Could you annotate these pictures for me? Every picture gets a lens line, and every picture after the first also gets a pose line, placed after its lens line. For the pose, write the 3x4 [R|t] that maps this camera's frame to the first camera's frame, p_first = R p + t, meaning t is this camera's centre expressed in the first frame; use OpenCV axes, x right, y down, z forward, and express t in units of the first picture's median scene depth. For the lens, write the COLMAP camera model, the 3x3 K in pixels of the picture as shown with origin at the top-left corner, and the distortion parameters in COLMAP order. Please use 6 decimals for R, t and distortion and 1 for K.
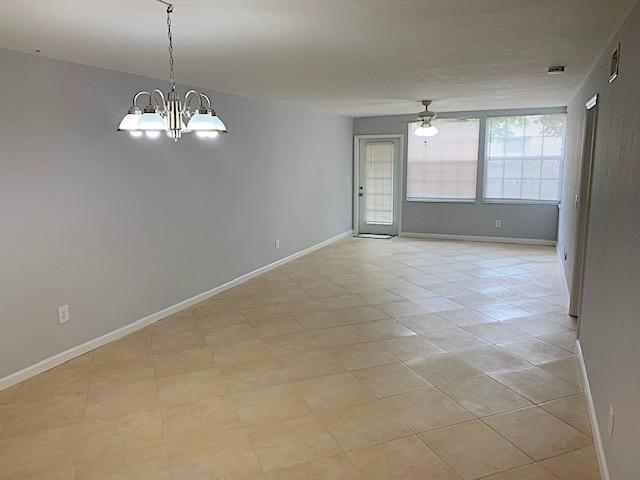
lens RADIAL K [[484.7, 0, 315.9], [0, 484.7, 240.9], [0, 0, 1]] dist [0.031418, -0.037612]
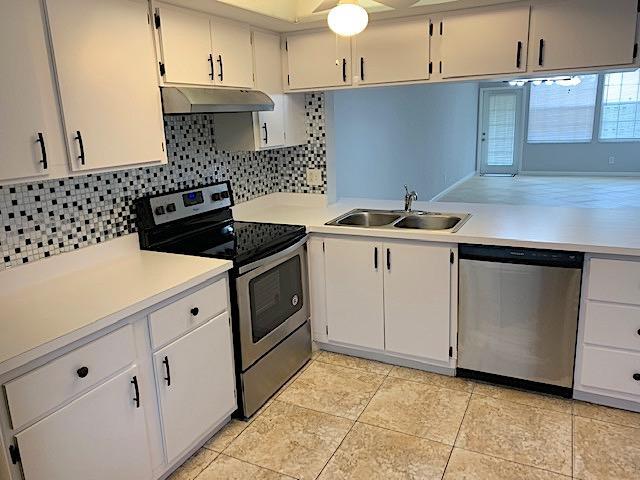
lens RADIAL K [[484.7, 0, 320.8], [0, 484.7, 238.0], [0, 0, 1]] dist [0.031418, -0.037612]
pose [[0.998244, -0.015602, -0.057141, -0.253546], [0.019790, 0.997101, 0.073468, 0.049087], [0.055829, -0.074470, 0.995659, -0.209887]]
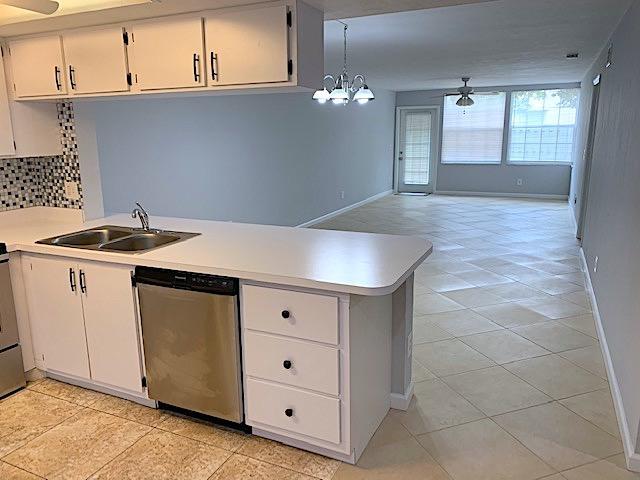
lens RADIAL K [[484.7, 0, 324.0], [0, 484.7, 240.0], [0, 0, 1]] dist [0.031418, -0.037612]
pose [[0.999960, 0.004534, -0.007720, -0.088857], [-0.004153, 0.998803, 0.048741, 0.047278], [0.007932, -0.048707, 0.998782, -0.186658]]
